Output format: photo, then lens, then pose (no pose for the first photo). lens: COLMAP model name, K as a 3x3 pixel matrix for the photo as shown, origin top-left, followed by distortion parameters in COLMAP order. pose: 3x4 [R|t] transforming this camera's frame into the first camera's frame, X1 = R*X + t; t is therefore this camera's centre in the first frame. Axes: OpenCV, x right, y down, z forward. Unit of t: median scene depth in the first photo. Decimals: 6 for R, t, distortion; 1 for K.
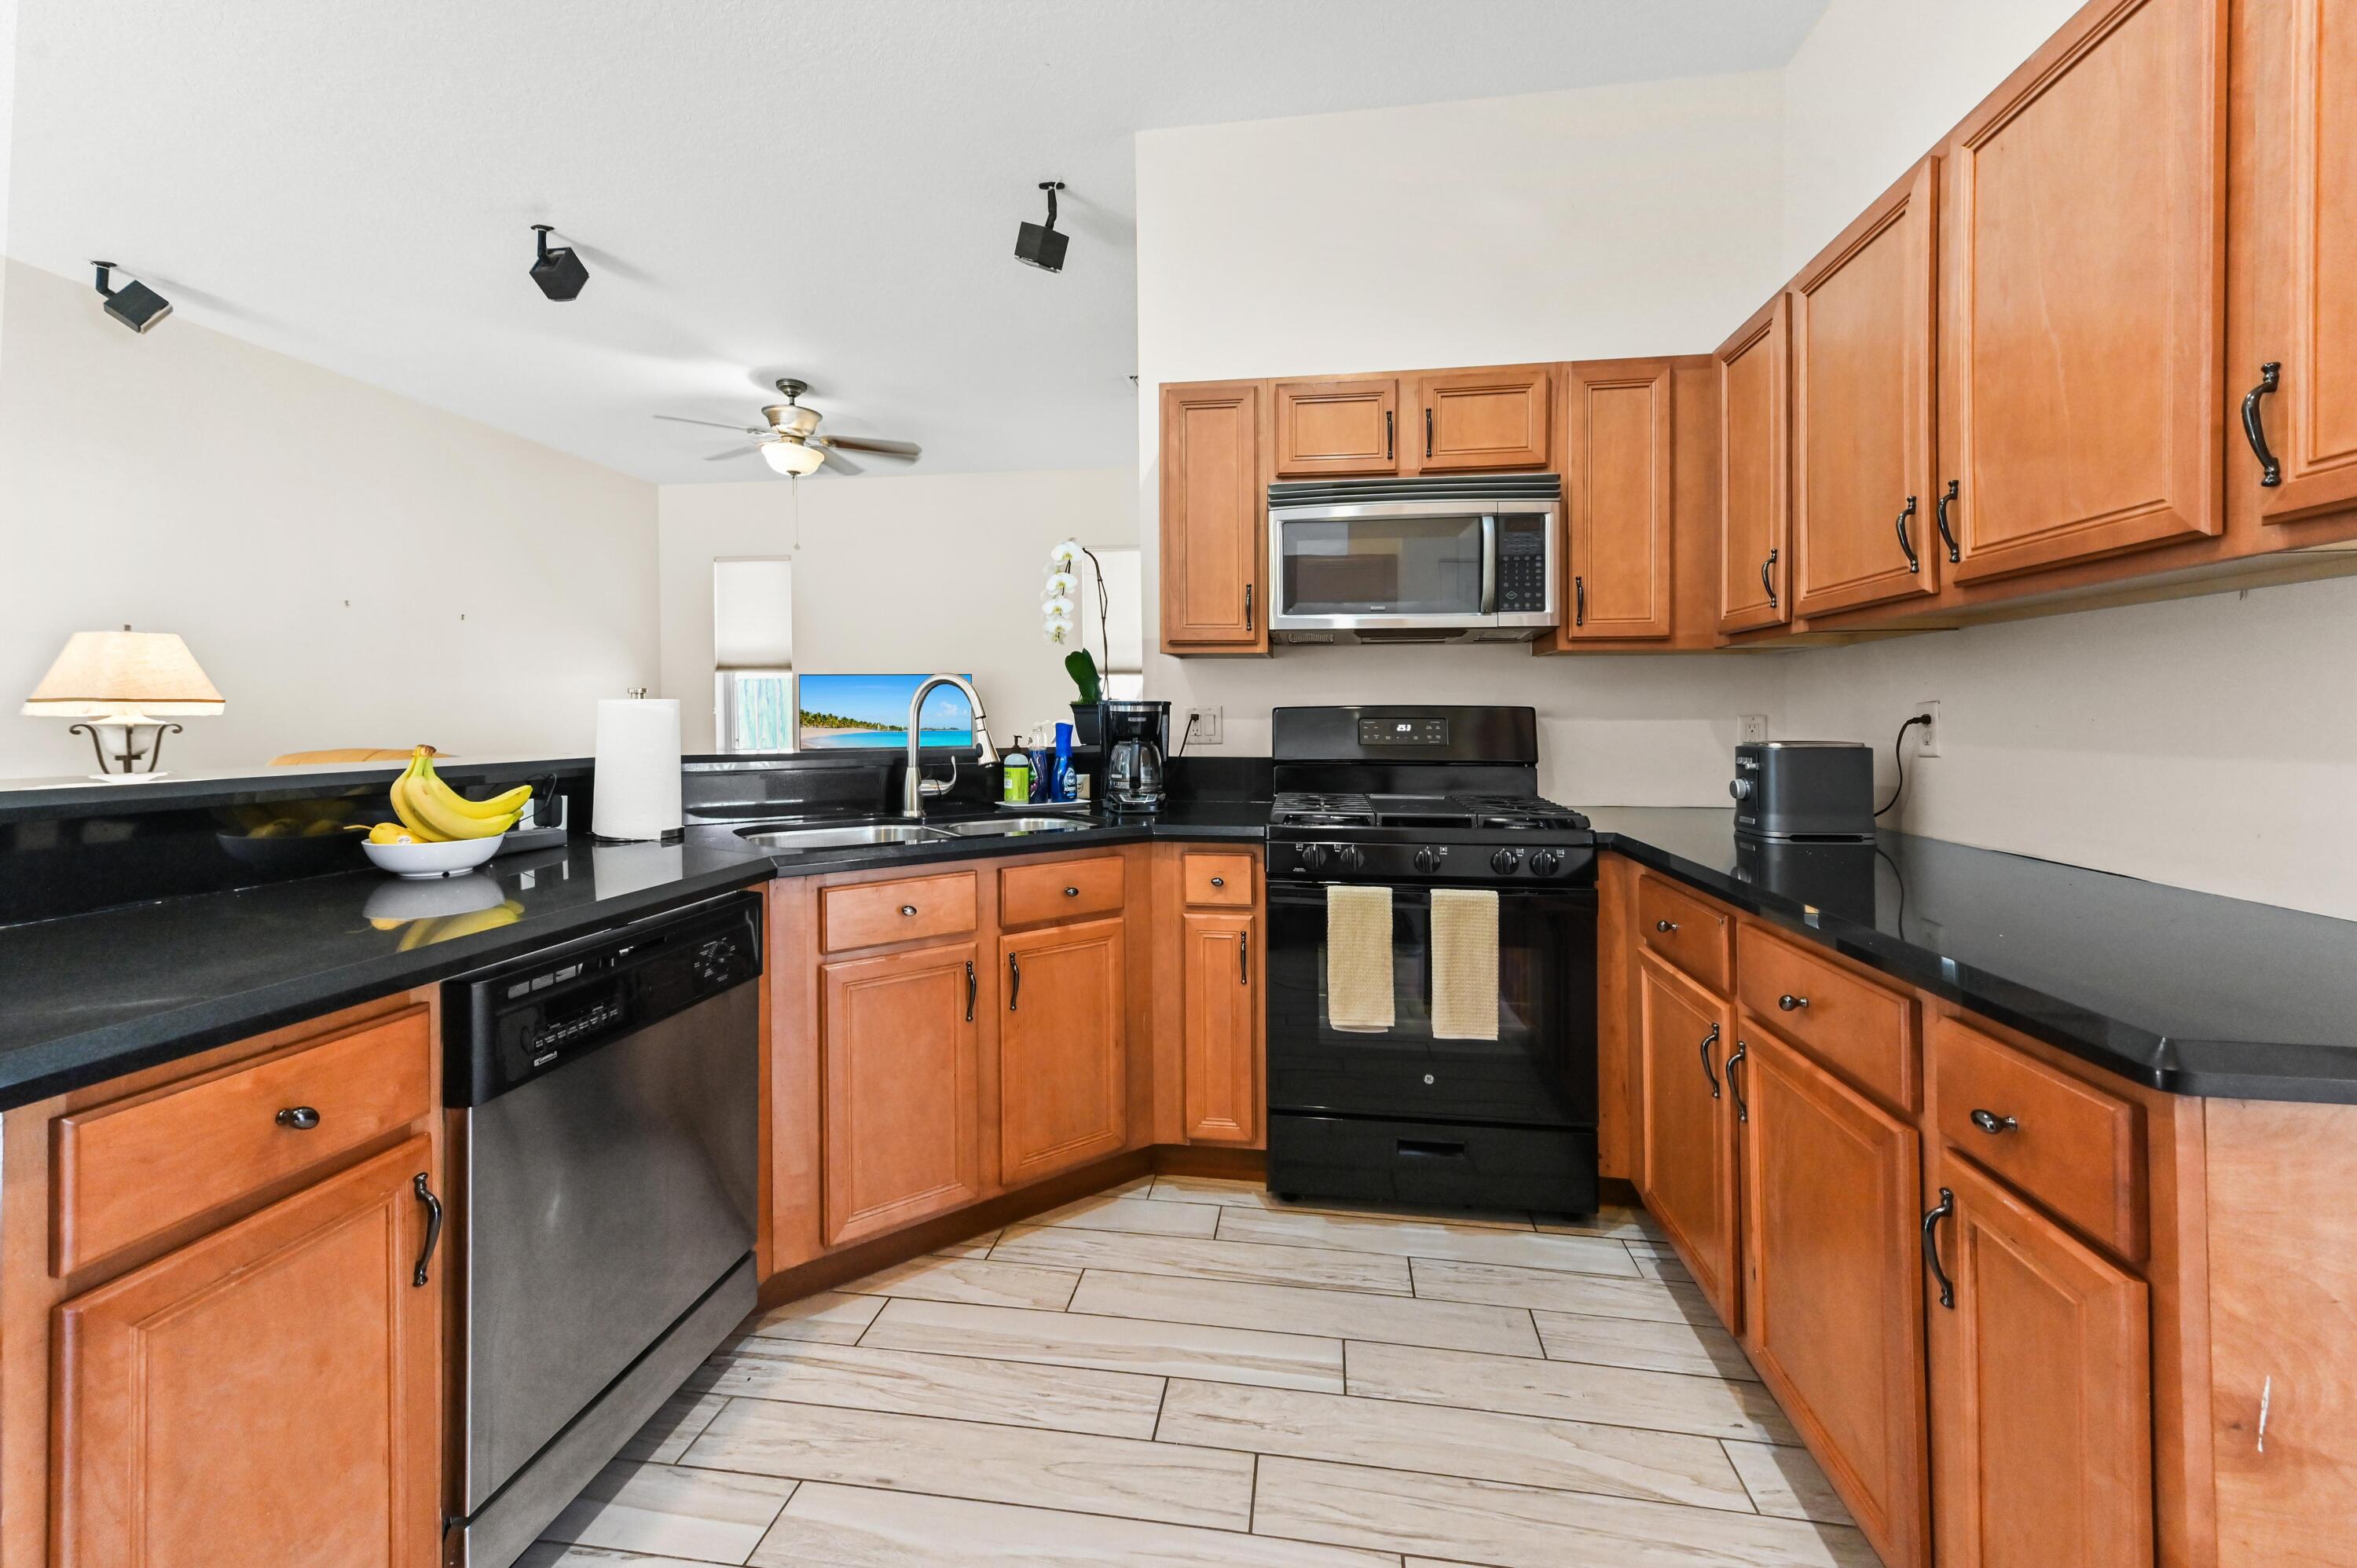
lens RADIAL K [[935.1, 0, 1193.9], [0, 935.1, 723.4], [0, 0, 1]] dist [0.021079, 0.000200]
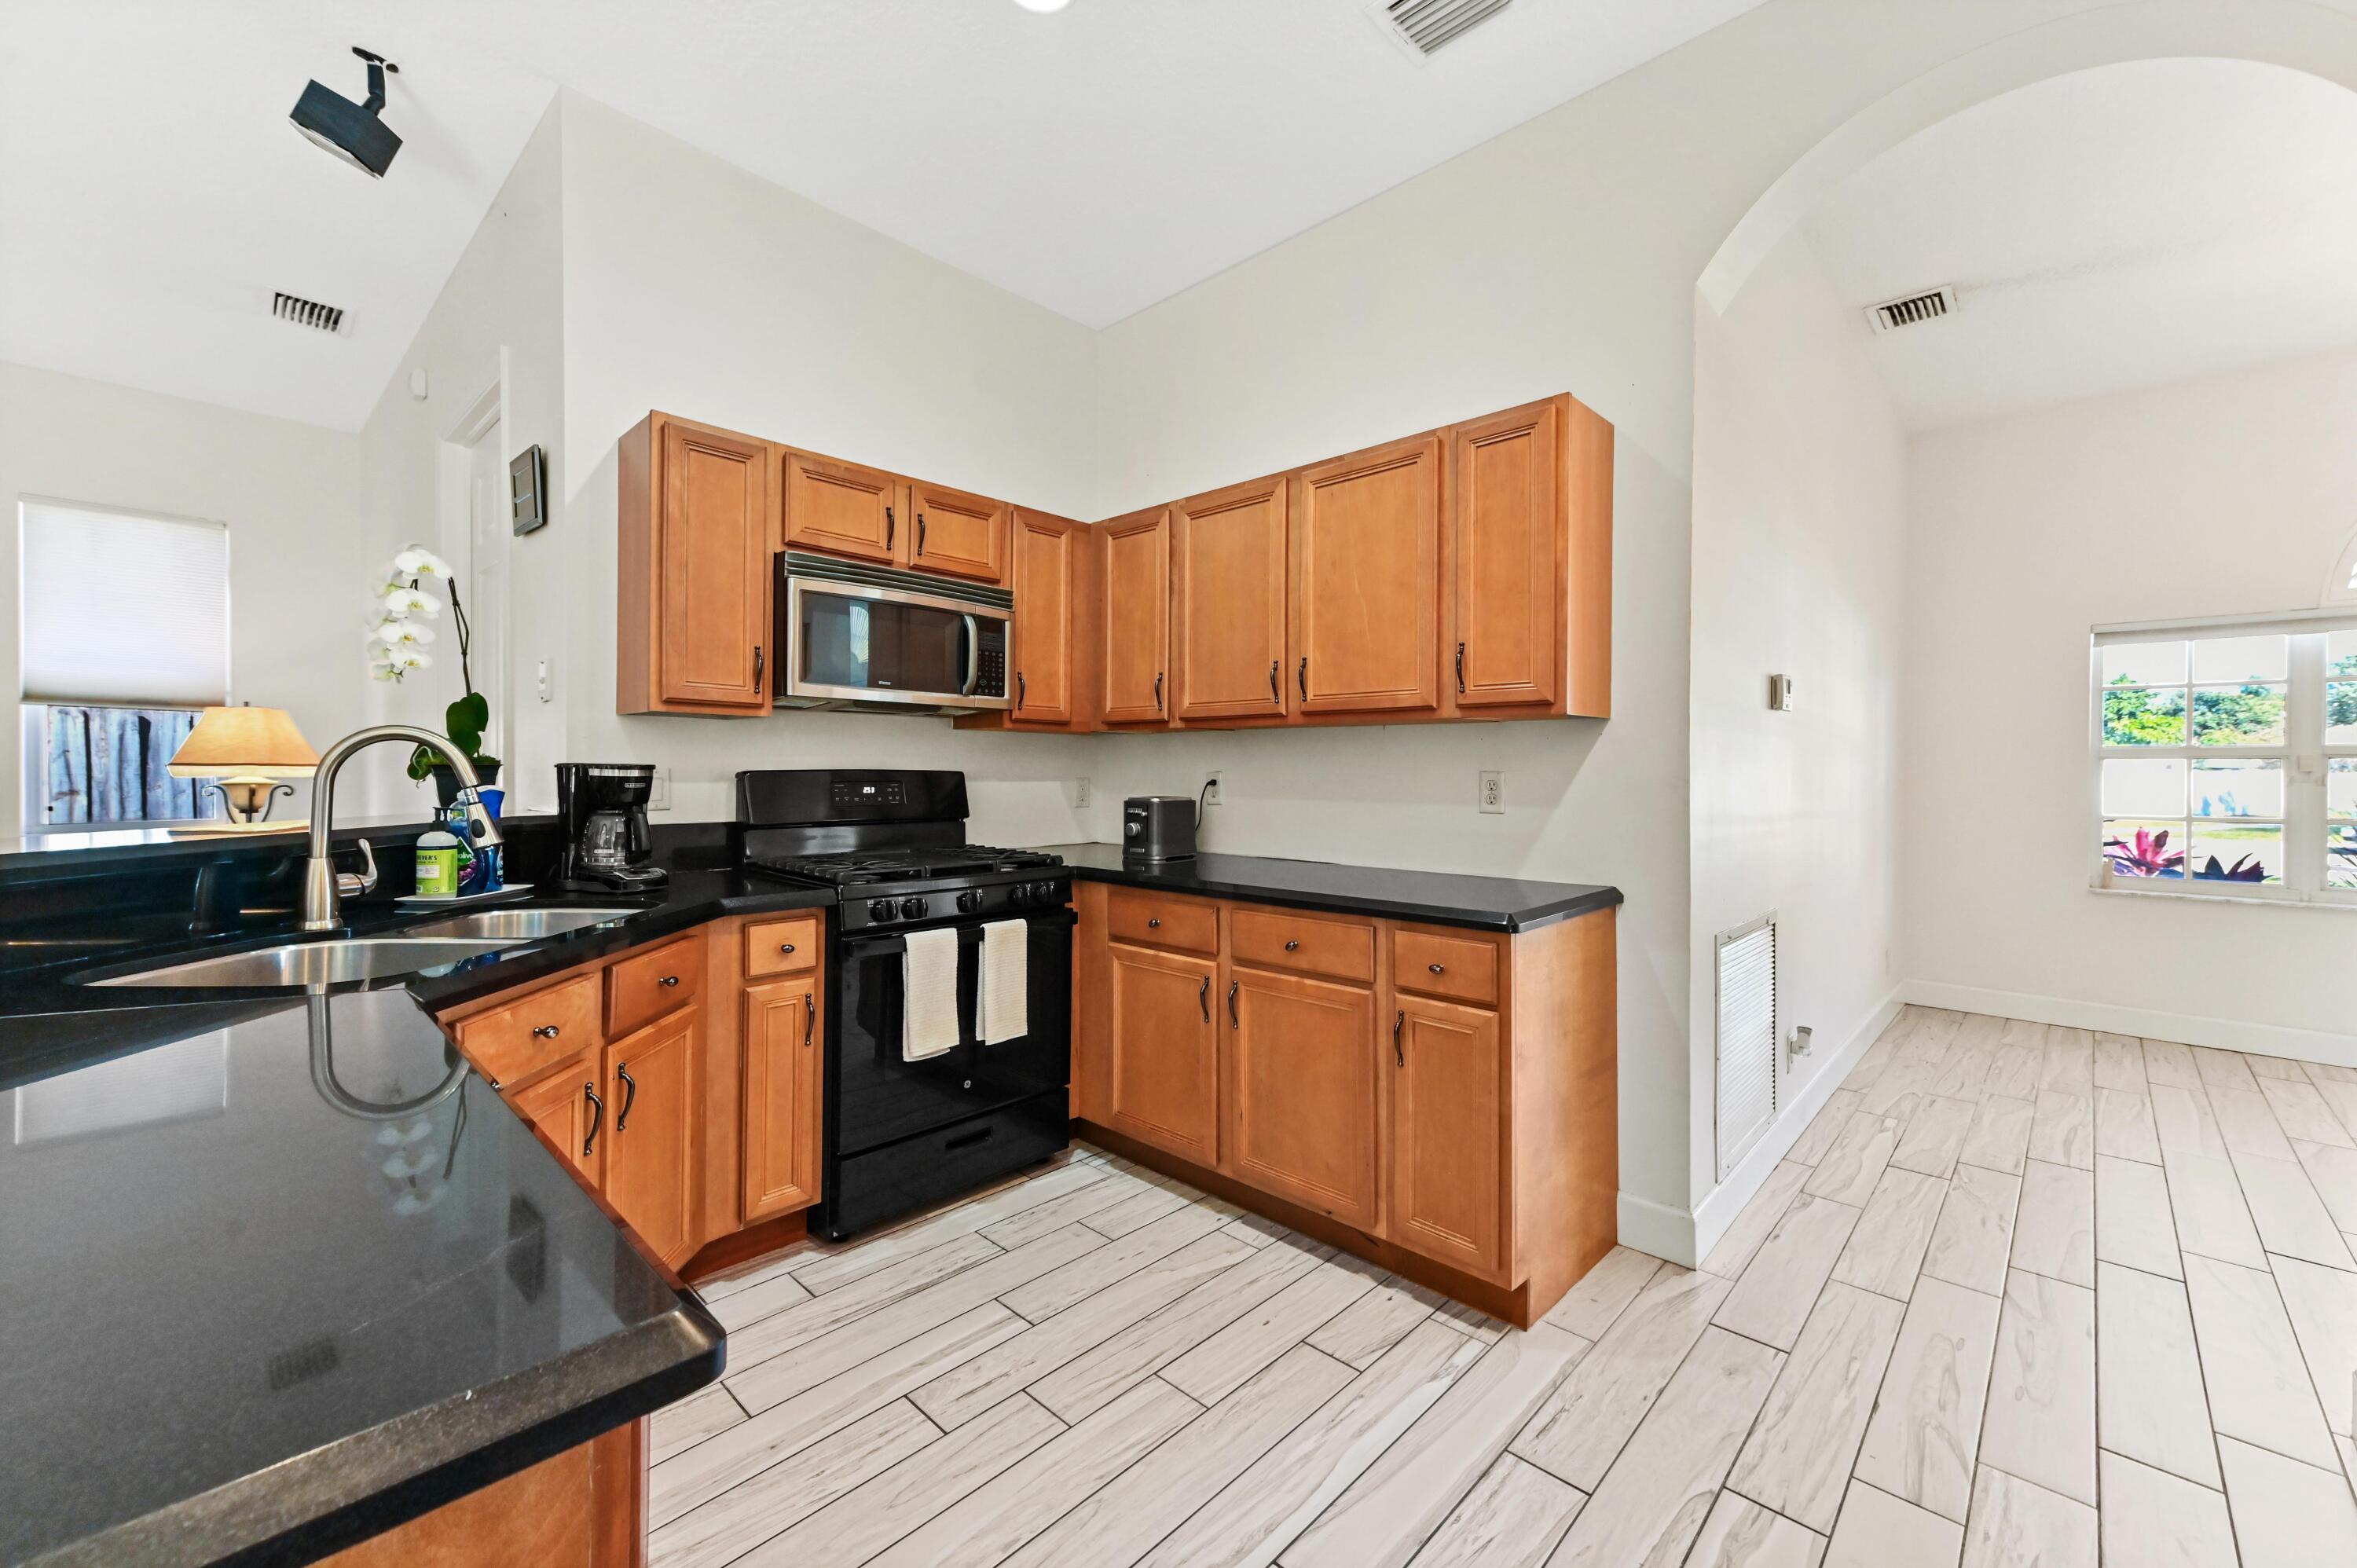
lens RADIAL K [[935.1, 0, 1156.6], [0, 935.1, 770.8], [0, 0, 1]] dist [0.021079, 0.000200]
pose [[0.595524, 0.002934, 0.803332, -0.541833], [0.000153, 0.999993, -0.003766, -0.016379], [-0.803338, 0.002365, 0.595519, 0.087743]]
